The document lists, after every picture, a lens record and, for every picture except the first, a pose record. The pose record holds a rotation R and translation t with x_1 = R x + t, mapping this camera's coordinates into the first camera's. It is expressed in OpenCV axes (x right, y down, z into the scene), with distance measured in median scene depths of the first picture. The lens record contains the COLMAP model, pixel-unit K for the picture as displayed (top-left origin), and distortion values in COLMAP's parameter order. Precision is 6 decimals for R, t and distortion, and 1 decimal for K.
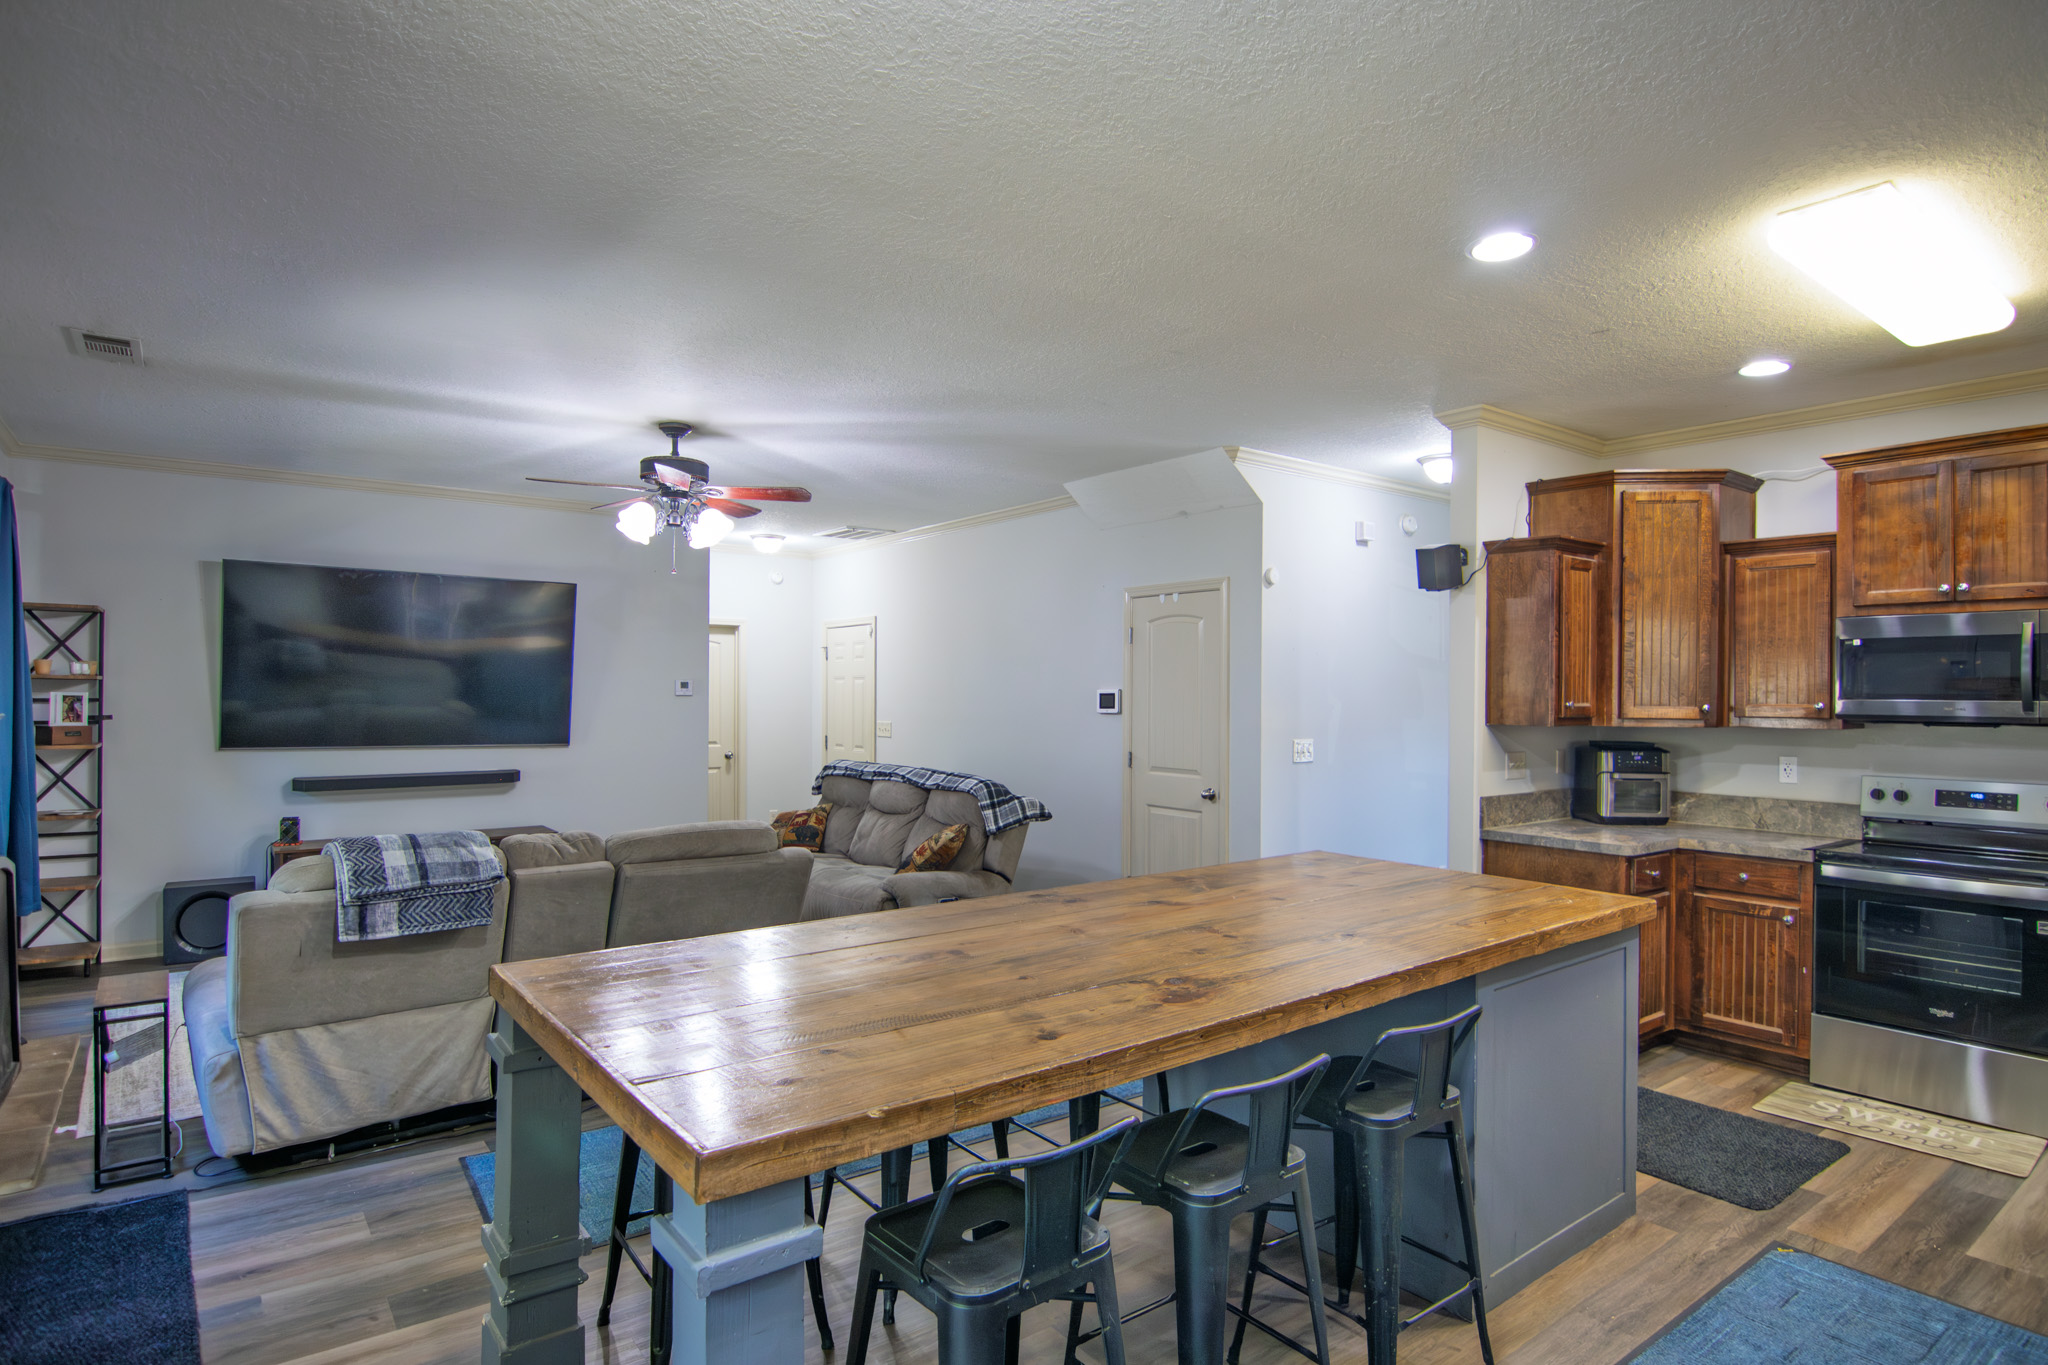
lens RADIAL K [[1055.8, 0, 997.8], [0, 1055.8, 672.5], [0, 0, 1]] dist [-0.009863, -0.008536]
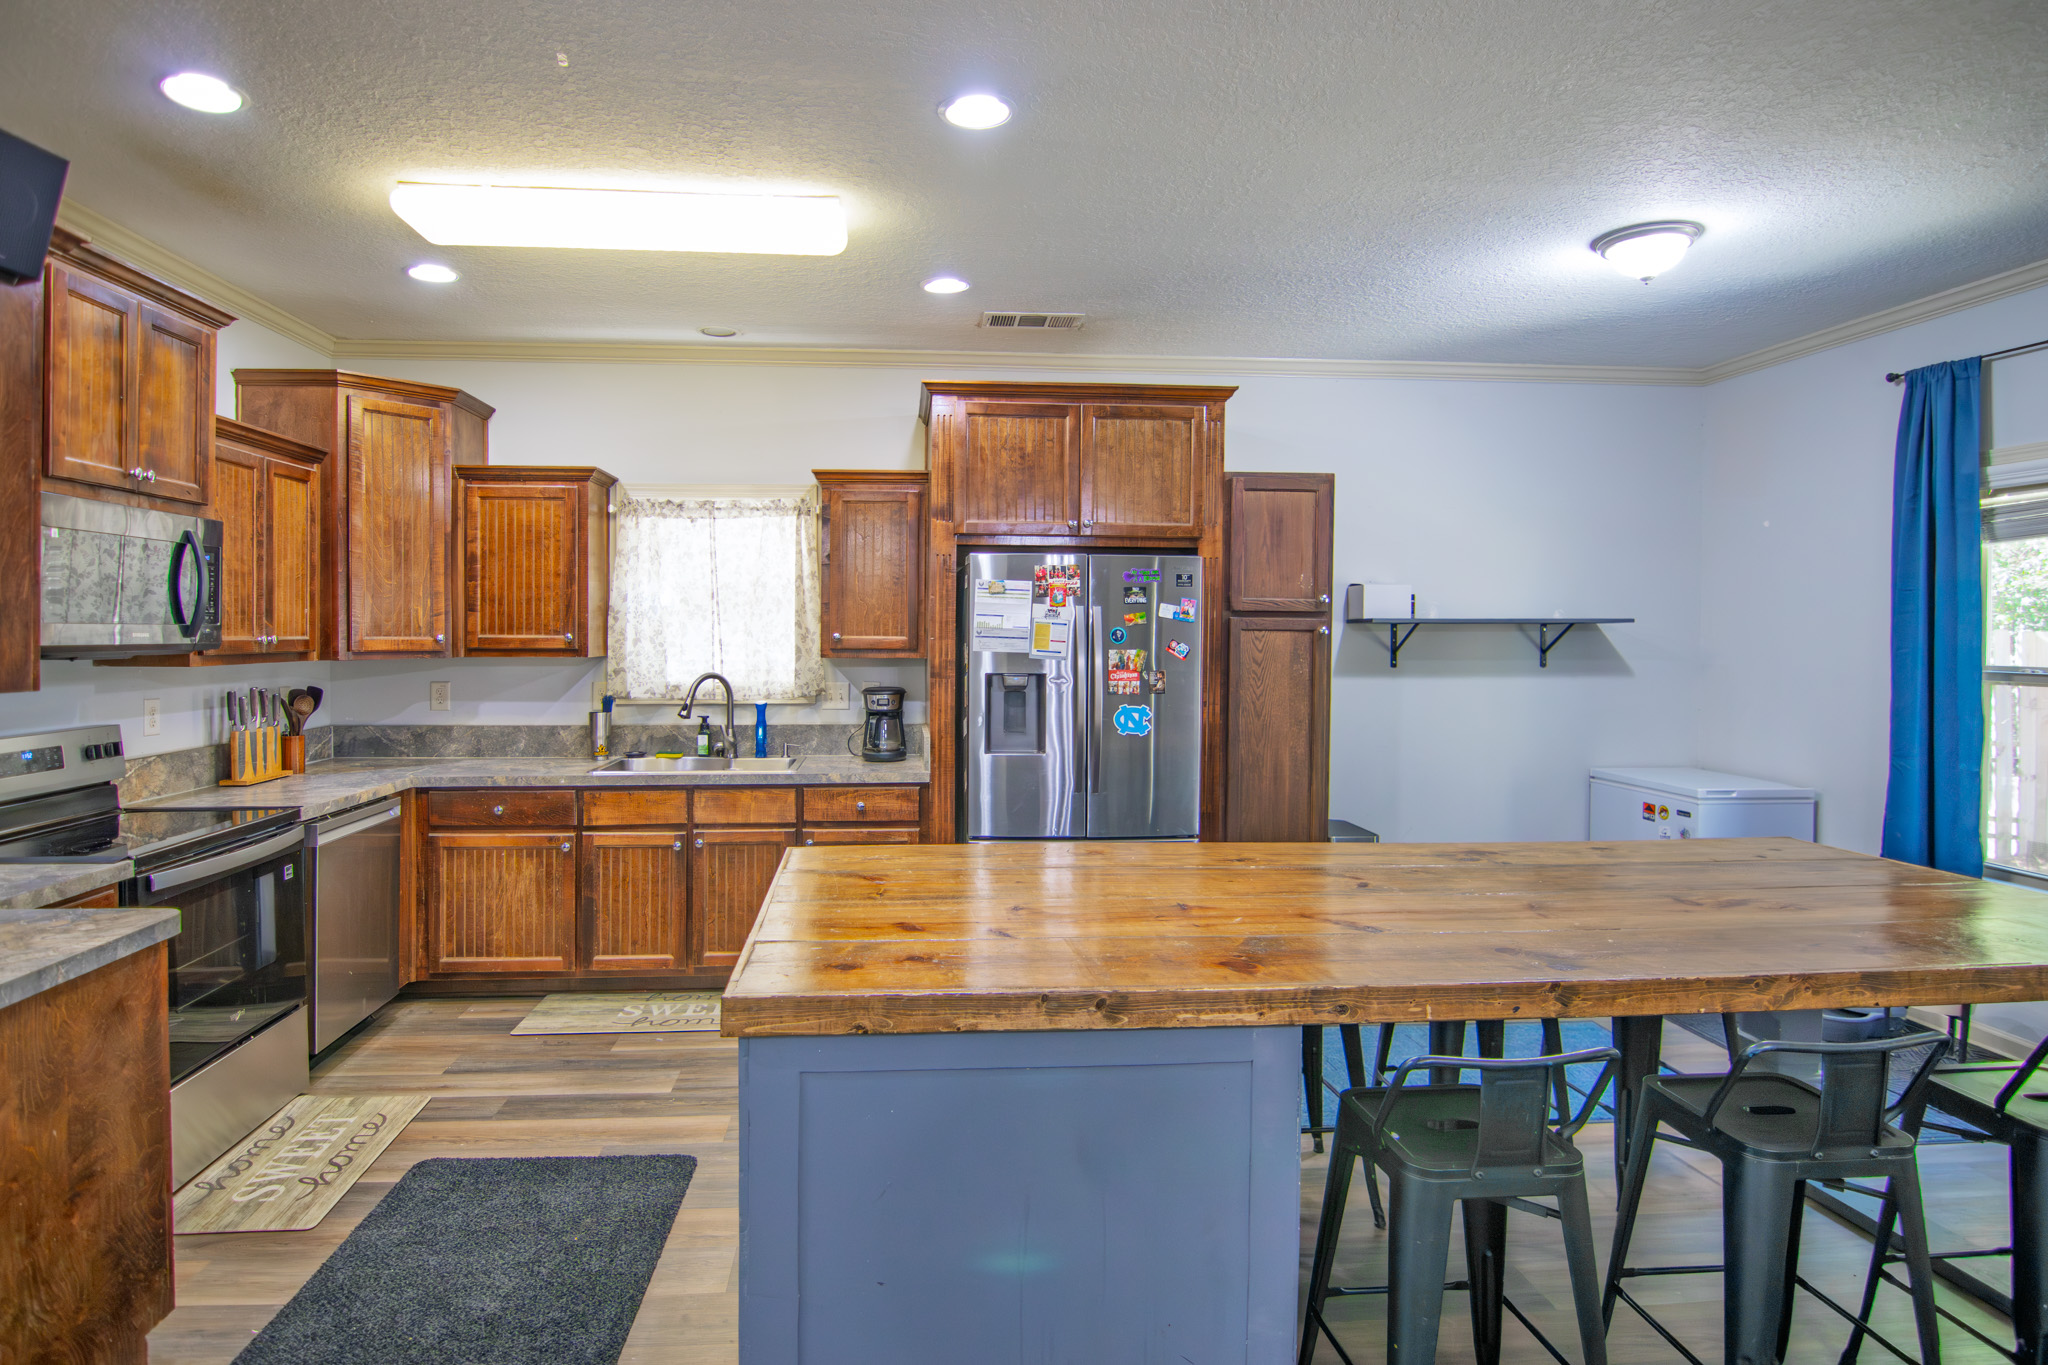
lens RADIAL K [[1055.8, 0, 945.2], [0, 1055.8, 627.1], [0, 0, 1]] dist [-0.009863, -0.008536]
pose [[-0.833405, -0.010655, 0.552561, 0.014977], [-0.023319, 0.999602, -0.015897, 0.020113], [-0.552171, -0.026134, -0.833321, 0.952014]]
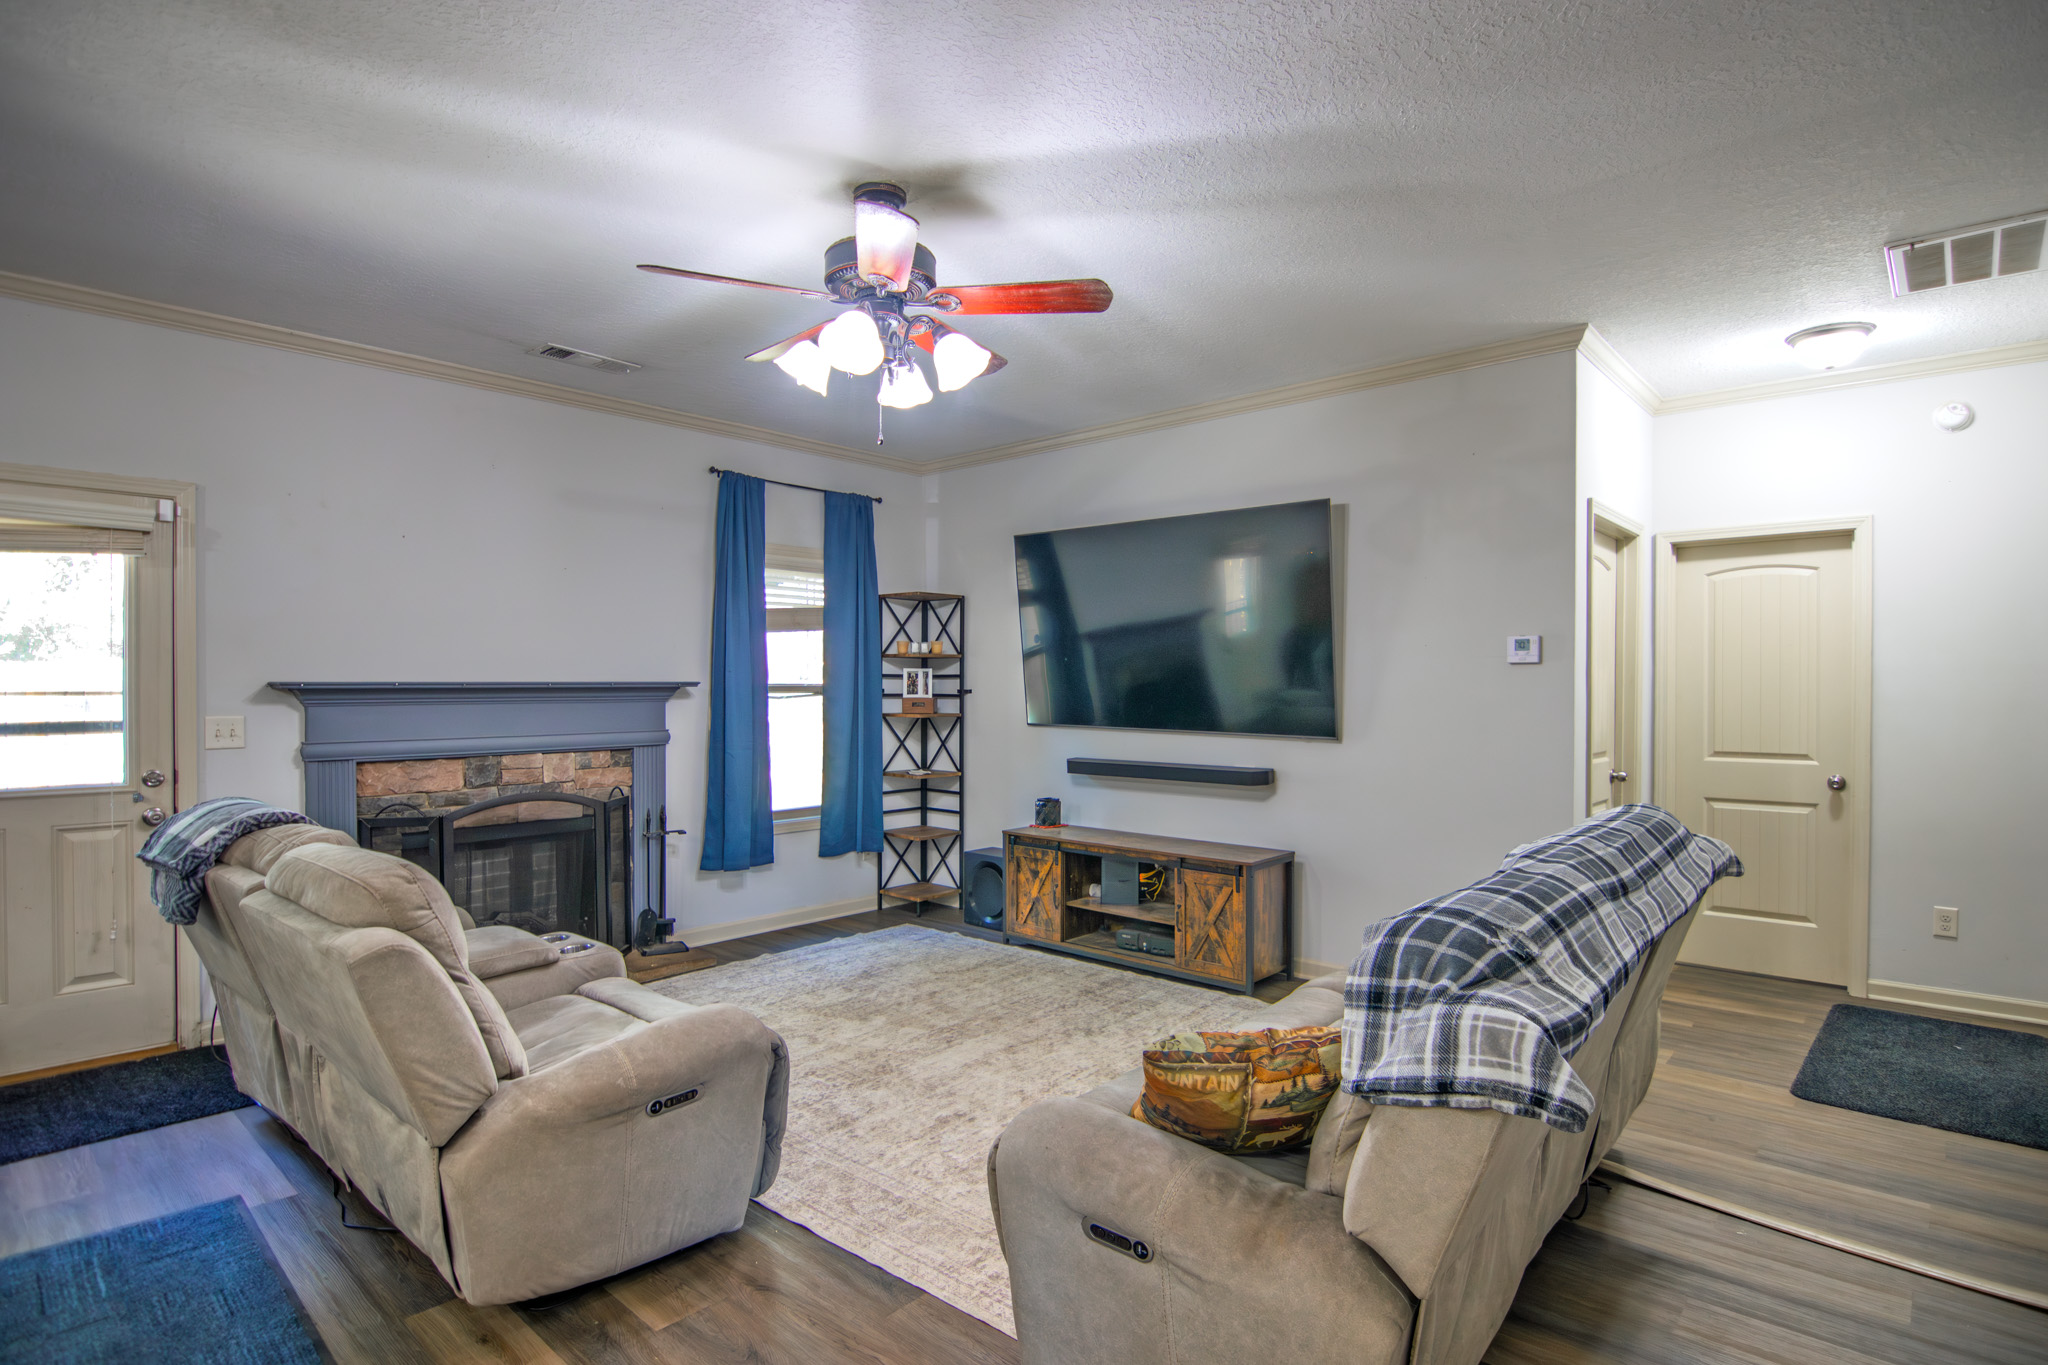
lens RADIAL K [[1026.8, 0, 1031.2], [0, 1026.8, 687.7], [0, 0, 1]] dist [-0.009408, -0.001737]
pose [[0.191311, -0.002316, -0.981527, 0.259680], [0.020227, 0.999794, 0.001584, 0.041230], [0.981321, -0.020156, 0.191318, 0.917426]]
